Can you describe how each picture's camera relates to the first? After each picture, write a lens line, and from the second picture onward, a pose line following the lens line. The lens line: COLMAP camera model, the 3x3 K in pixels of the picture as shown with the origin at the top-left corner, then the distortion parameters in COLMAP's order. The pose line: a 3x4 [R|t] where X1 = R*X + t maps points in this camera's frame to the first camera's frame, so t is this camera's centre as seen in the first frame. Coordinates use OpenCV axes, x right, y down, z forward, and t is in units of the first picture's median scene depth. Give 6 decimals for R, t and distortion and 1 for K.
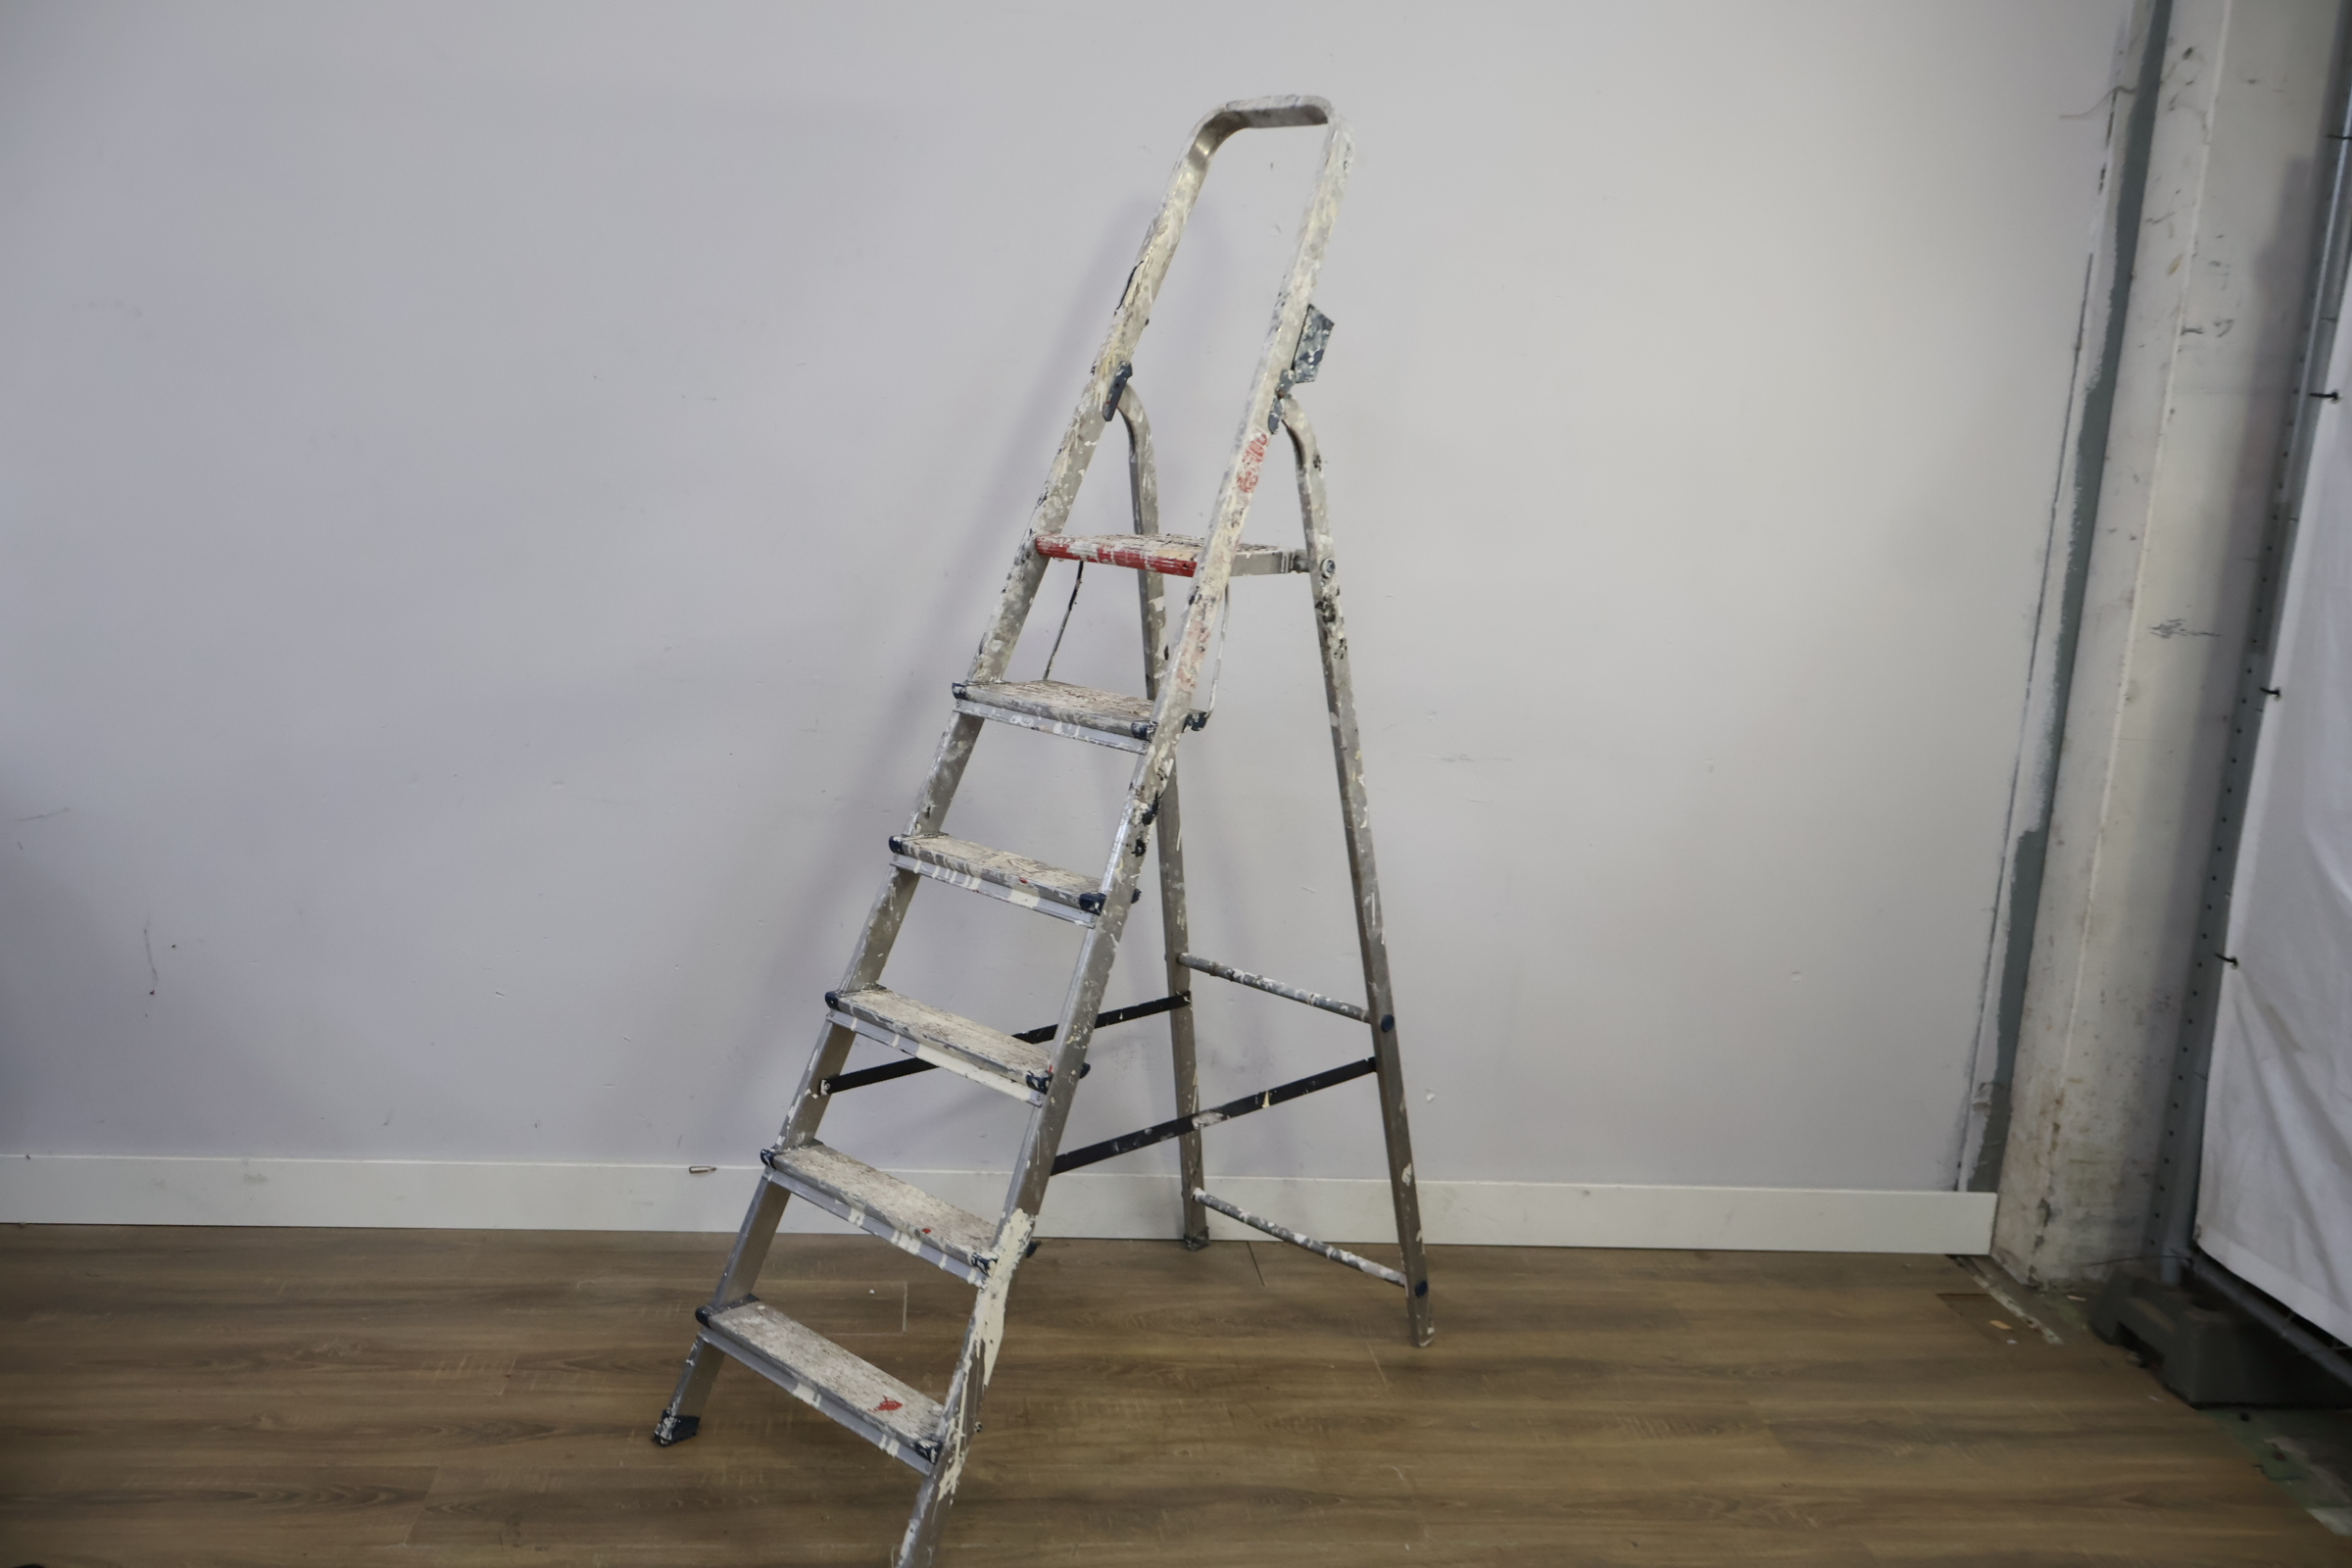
lens RADIAL K [[1998.1, 0, 1179.8], [0, 1998.1, 789.6], [0, 0, 1]] dist [-0.005399, -0.006973]
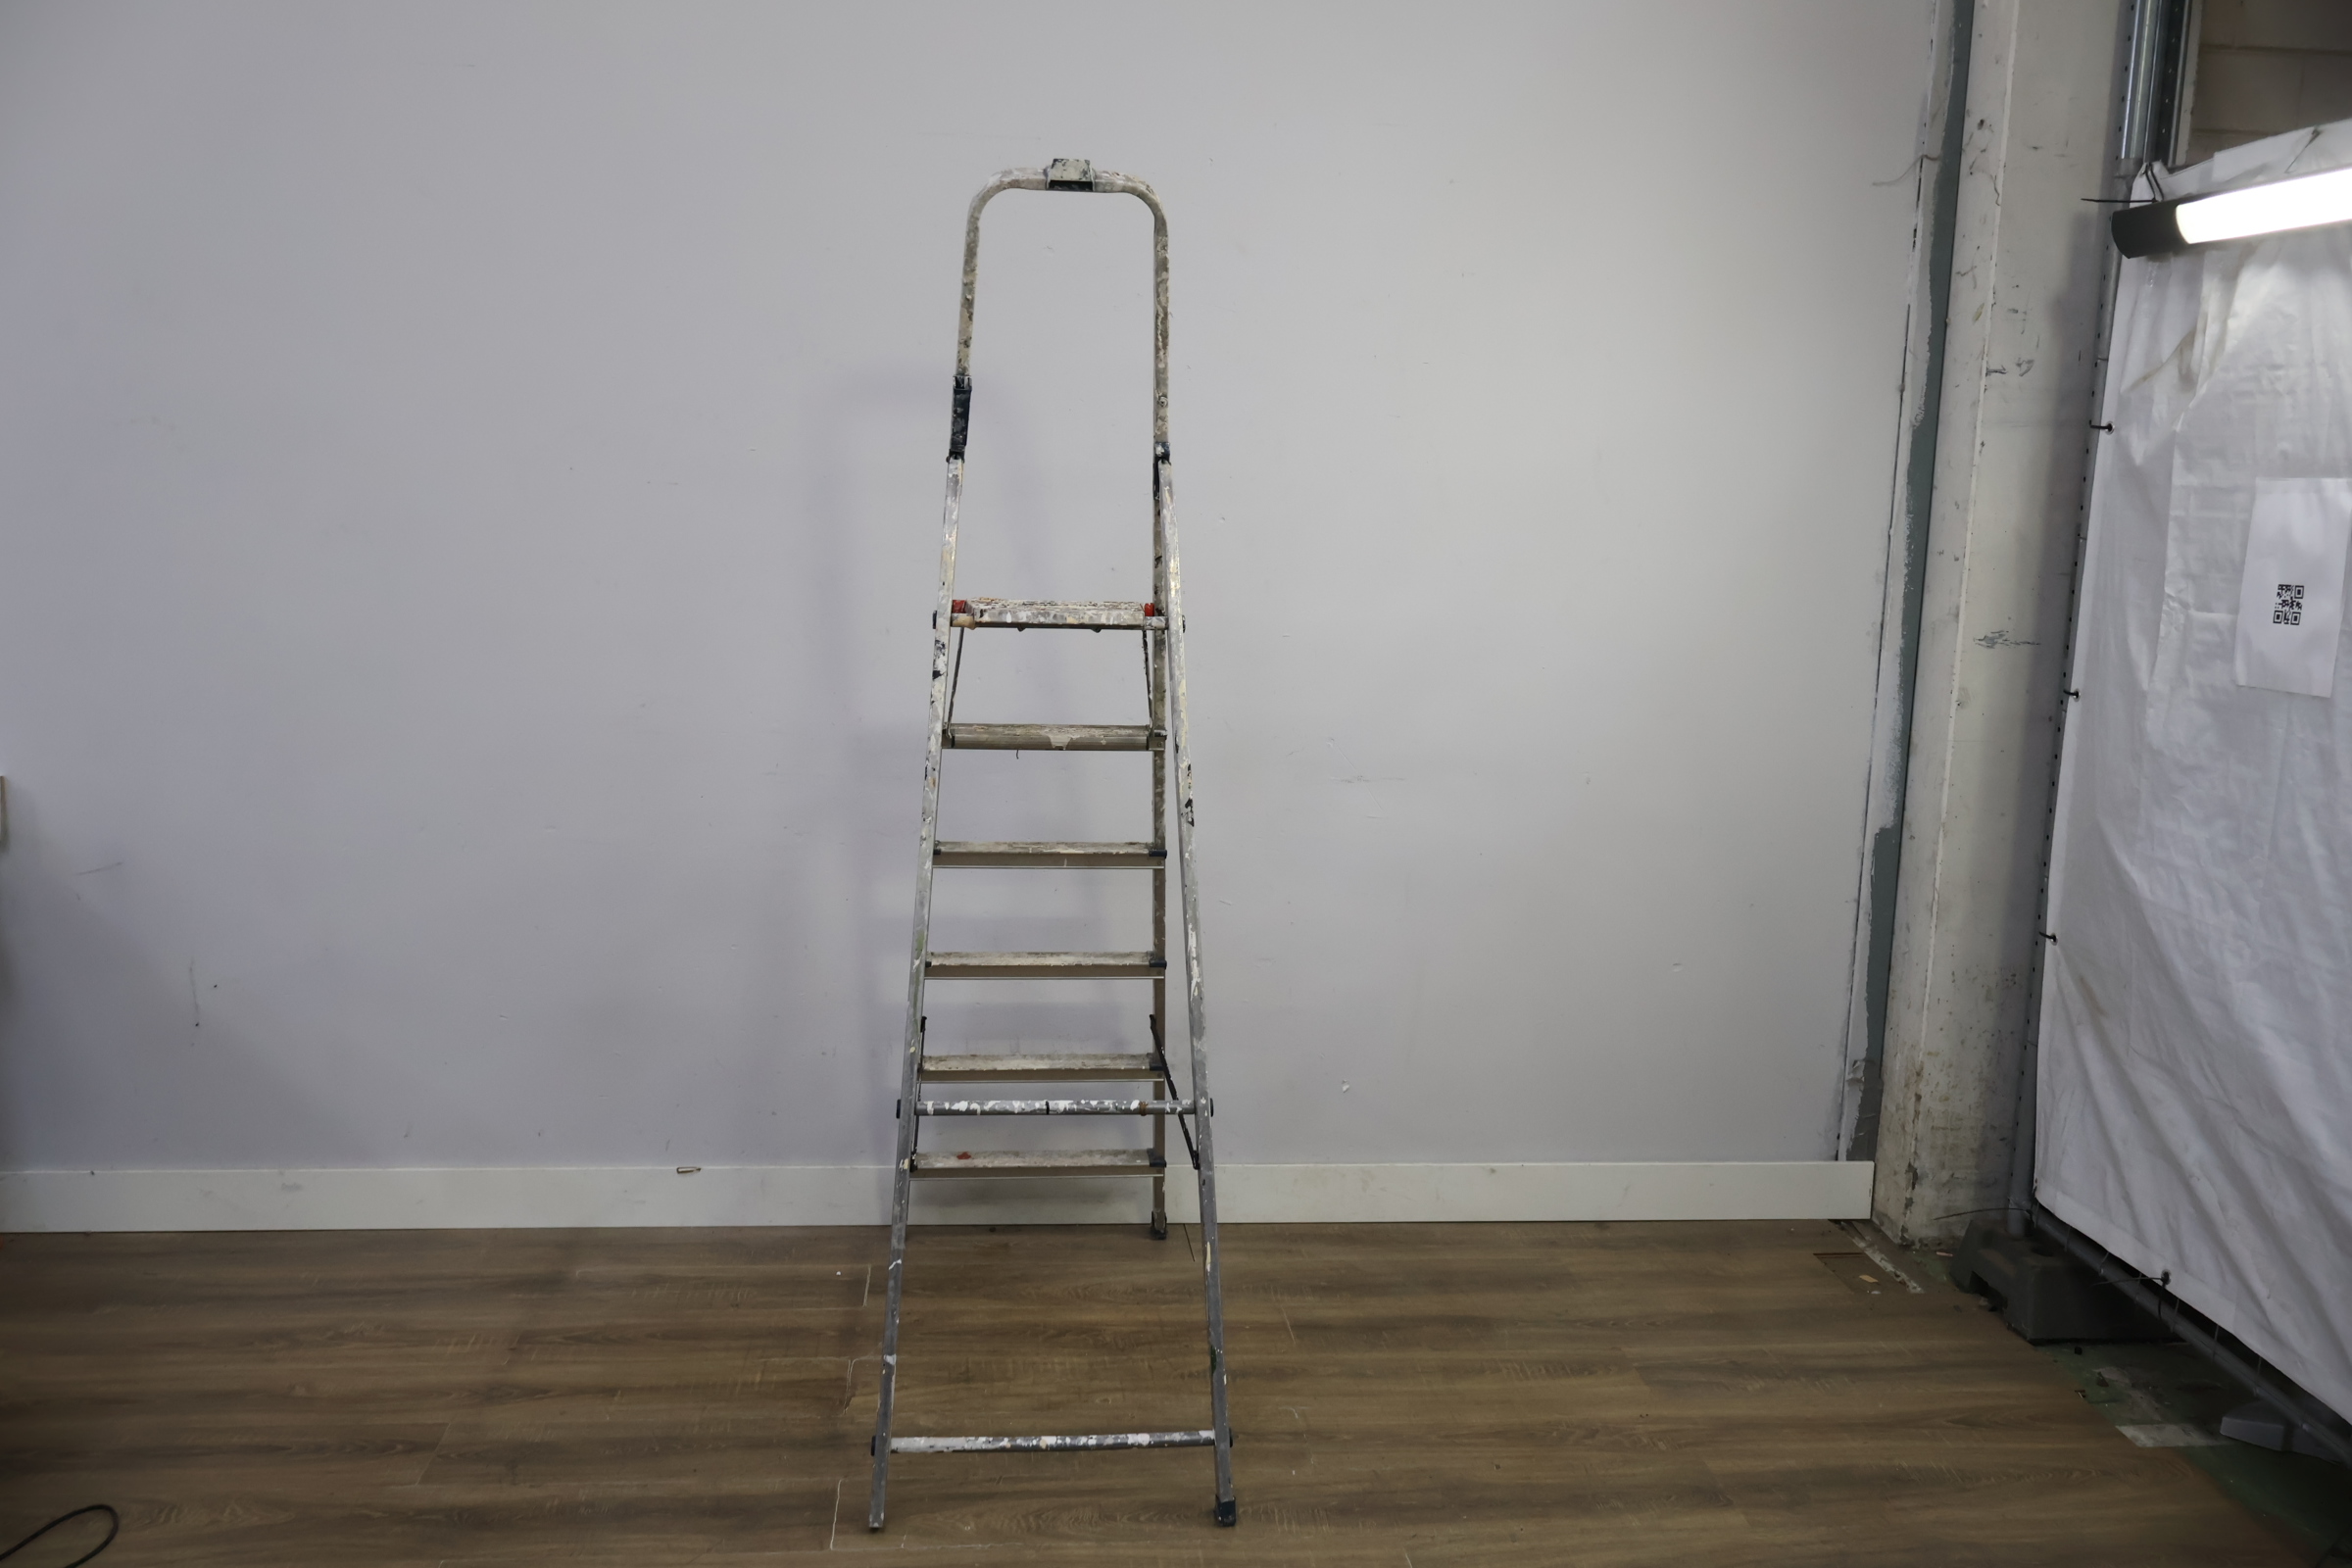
lens RADIAL K [[2004.5, 0, 1176.9], [0, 2004.5, 779.5], [0, 0, 1]] dist [-0.015983, 0.002156]
pose [[0.999107, -0.033495, -0.025767, 0.072679], [0.032850, 0.999146, -0.025069, 0.009911], [0.026585, 0.024200, 0.999354, -0.119280]]
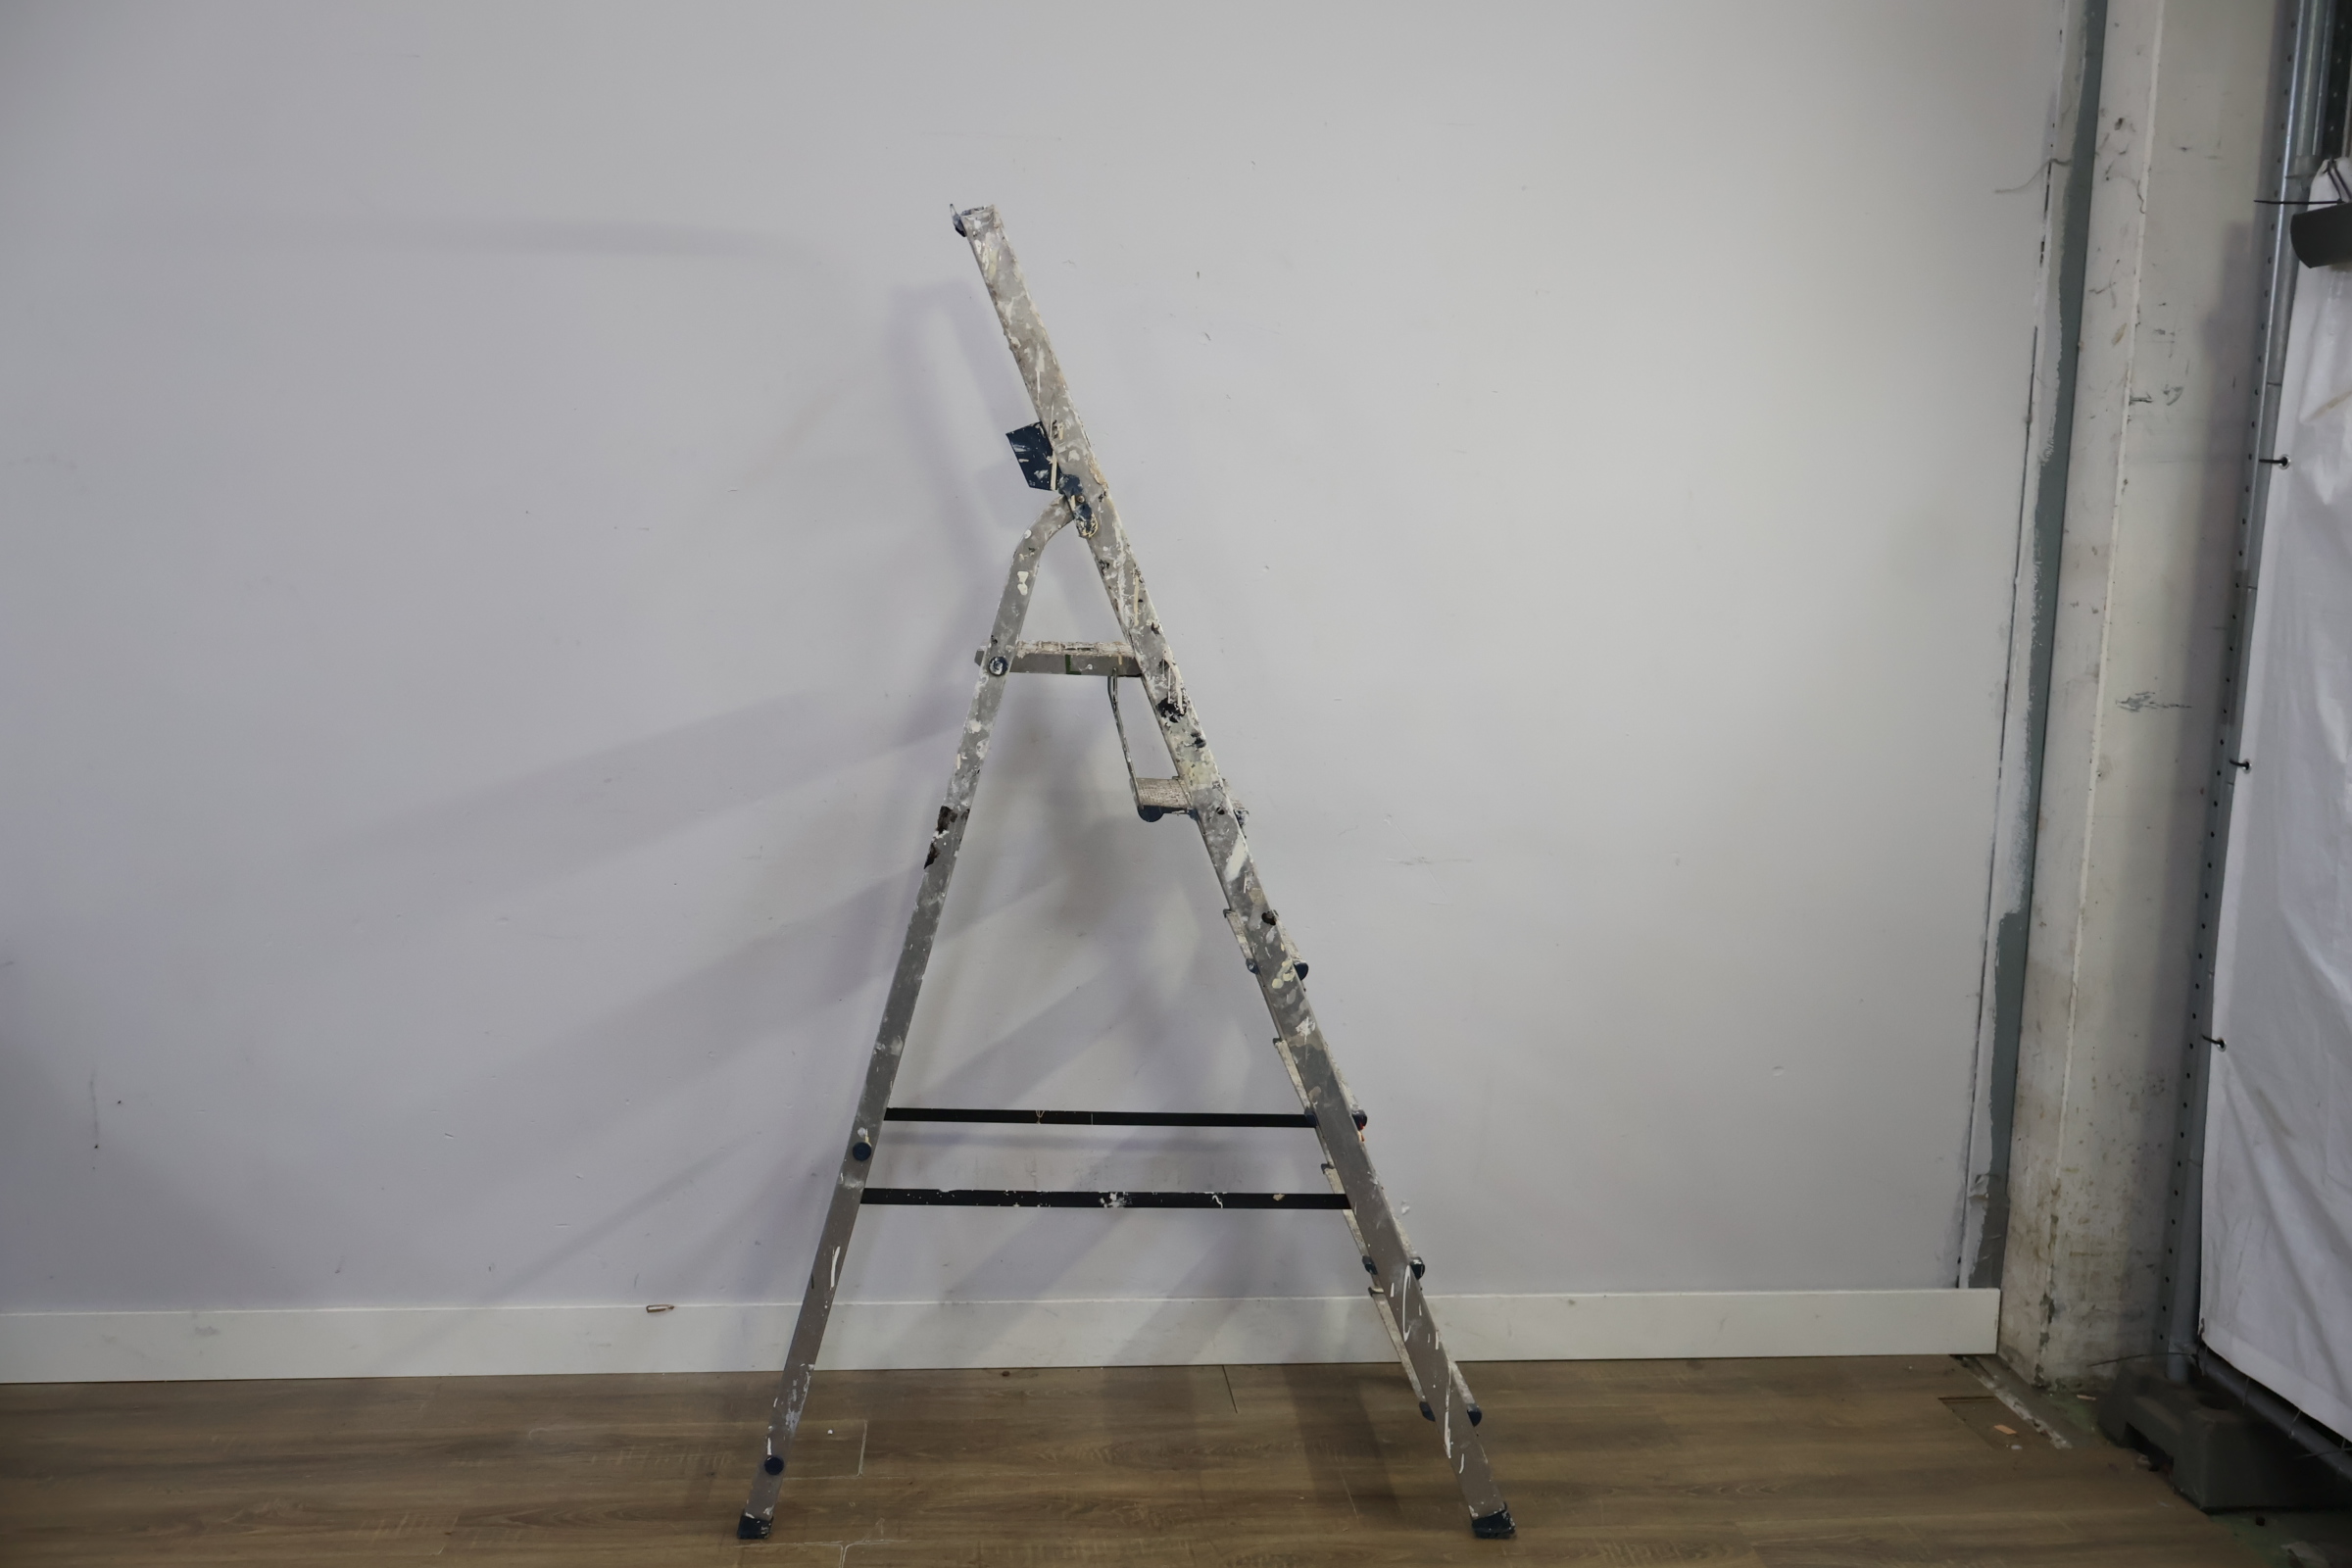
lens RADIAL K [[1993.8, 0, 1186.3], [0, 1993.8, 777.3], [0, 0, 1]] dist [-0.012214, -0.002502]
pose [[0.999095, -0.036742, -0.021447, 0.051342], [0.035600, 0.998045, -0.051372, -0.010730], [0.023293, 0.050562, 0.998449, 0.019294]]
